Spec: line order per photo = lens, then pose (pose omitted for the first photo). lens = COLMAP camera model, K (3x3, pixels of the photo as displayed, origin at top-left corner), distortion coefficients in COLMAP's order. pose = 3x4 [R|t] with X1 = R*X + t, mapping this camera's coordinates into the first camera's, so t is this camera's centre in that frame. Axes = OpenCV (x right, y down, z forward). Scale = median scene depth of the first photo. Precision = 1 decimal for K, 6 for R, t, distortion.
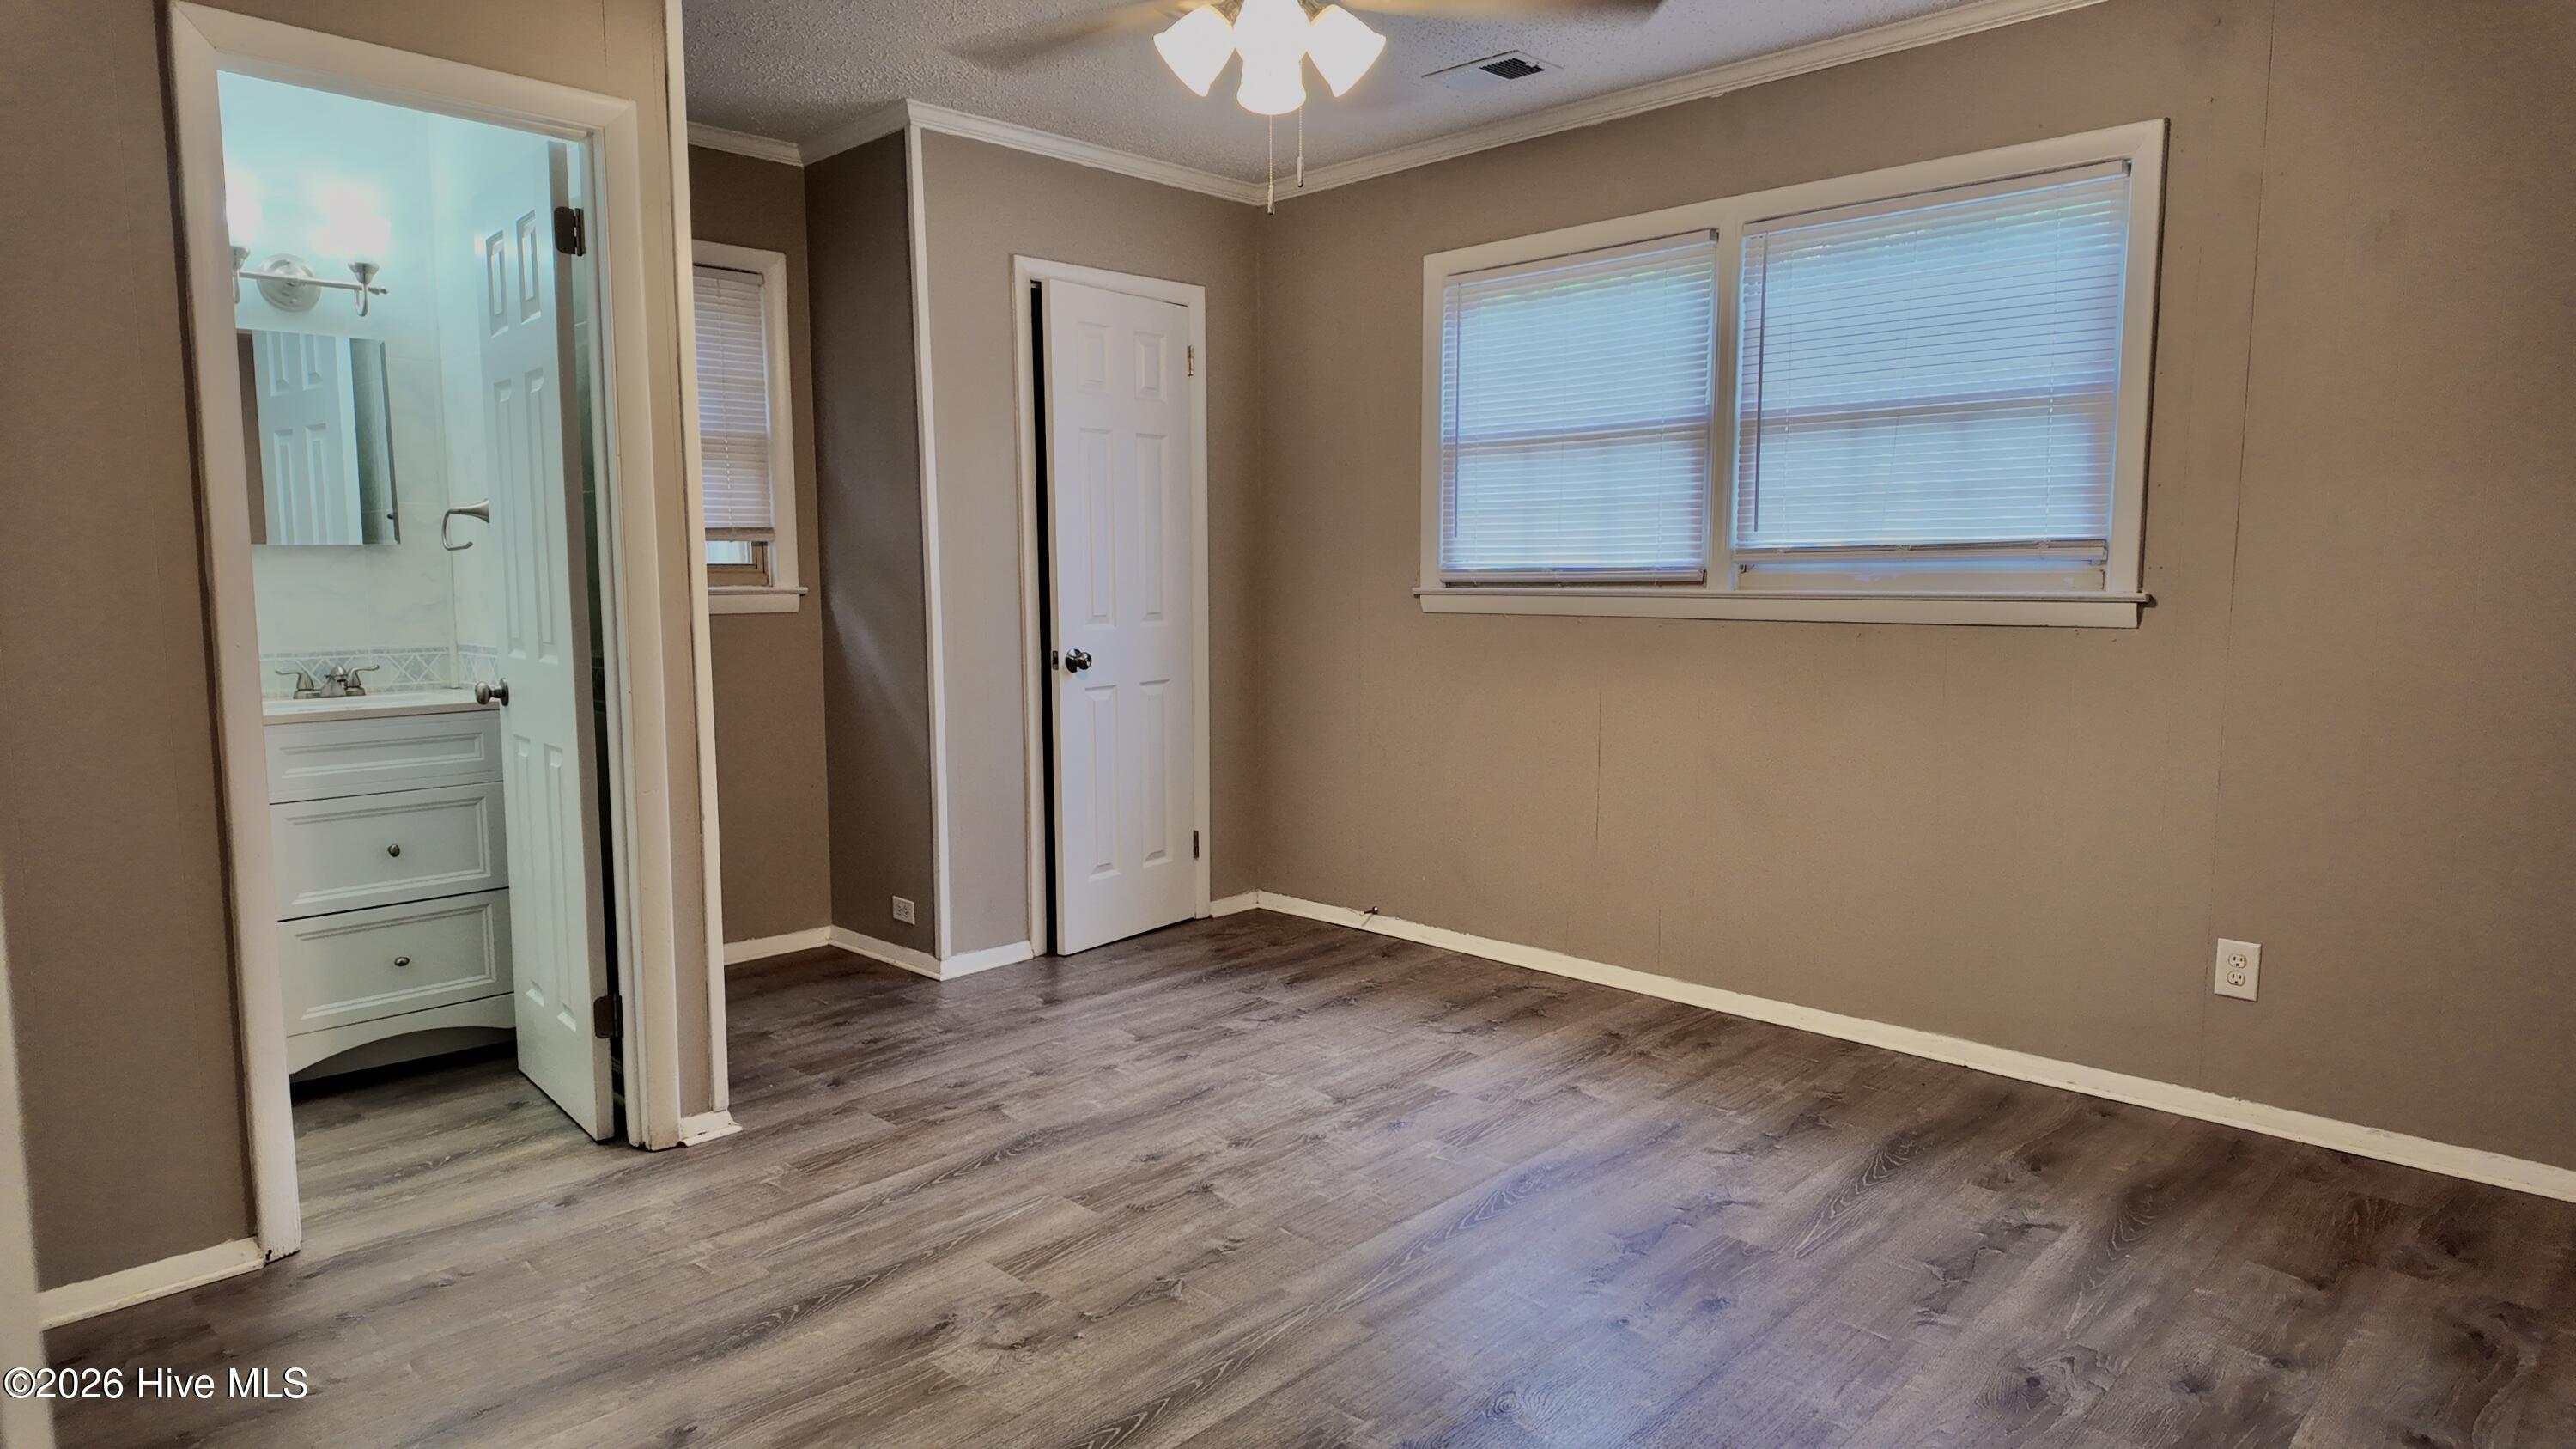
lens RADIAL K [[1485.7, 0, 1283.6], [0, 1485.7, 727.3], [0, 0, 1]] dist [0.032071, -0.032620]
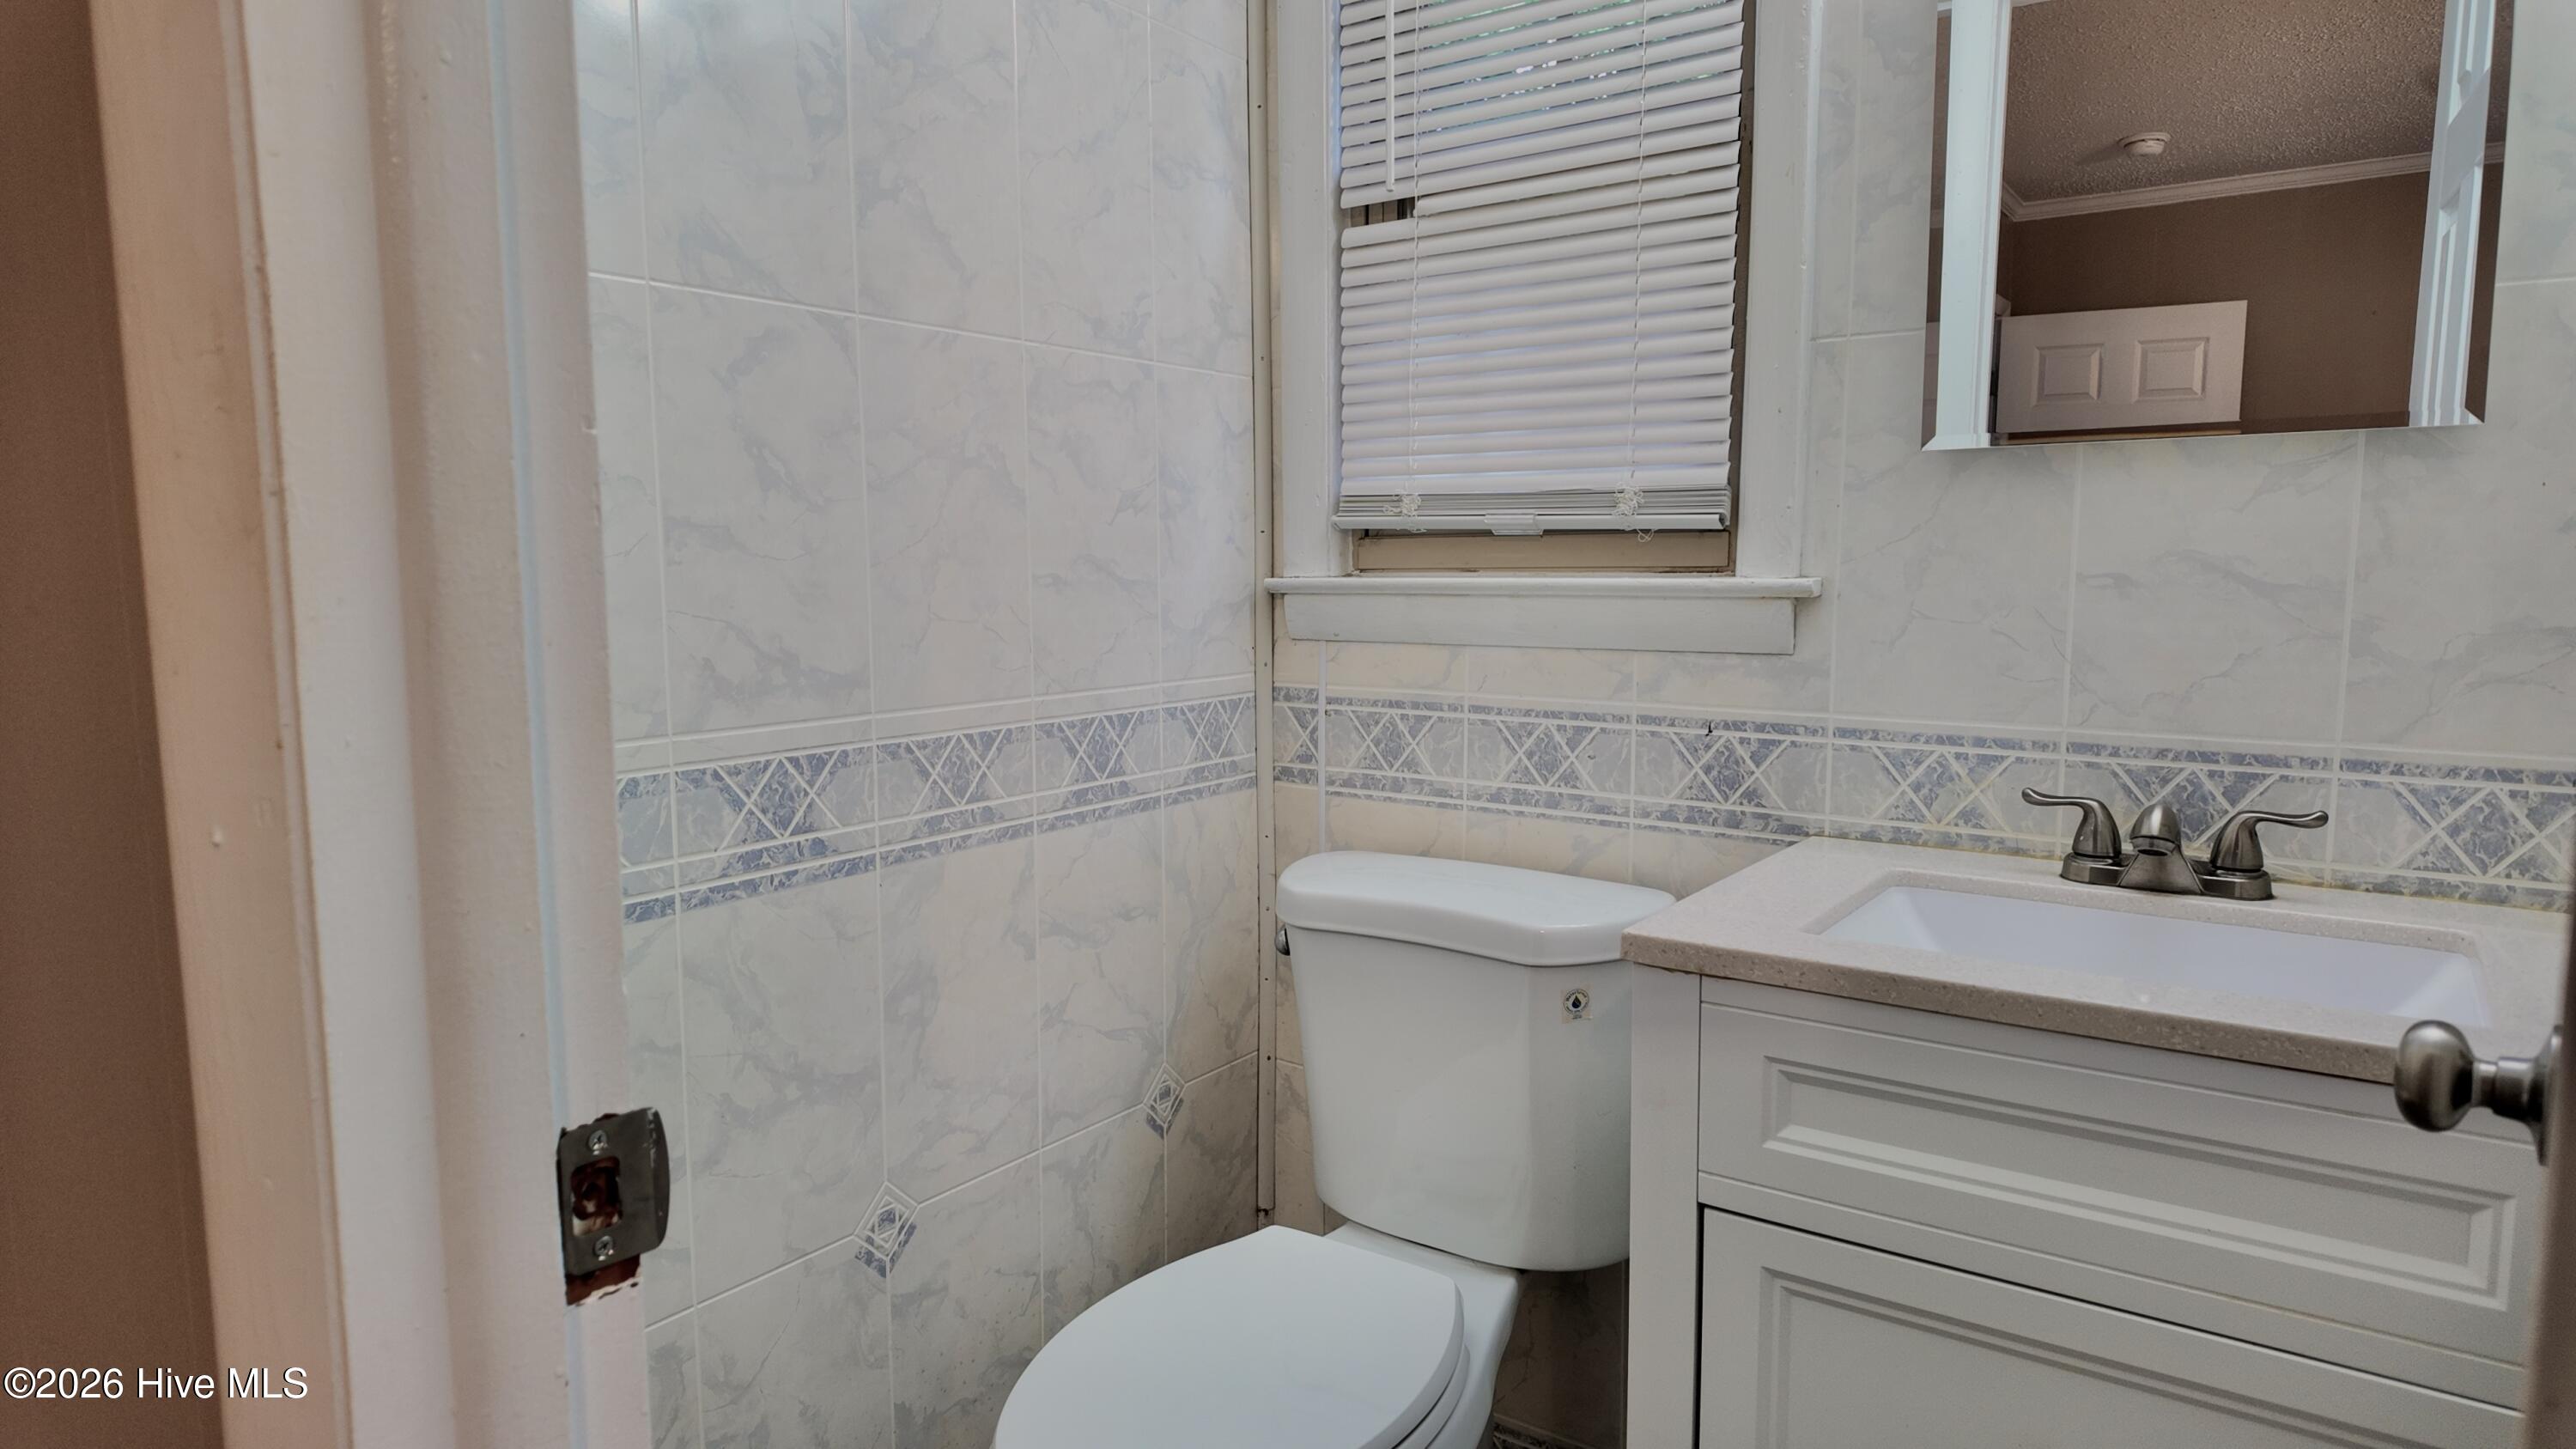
lens RADIAL K [[1485.7, 0, 1290.3], [0, 1485.7, 722.3], [0, 0, 1]] dist [0.032071, -0.032620]
pose [[0.127470, 0.117338, -0.984877, -0.325246], [-0.094997, 0.989857, 0.105636, -0.073182], [0.987283, 0.080095, 0.137324, 0.741614]]
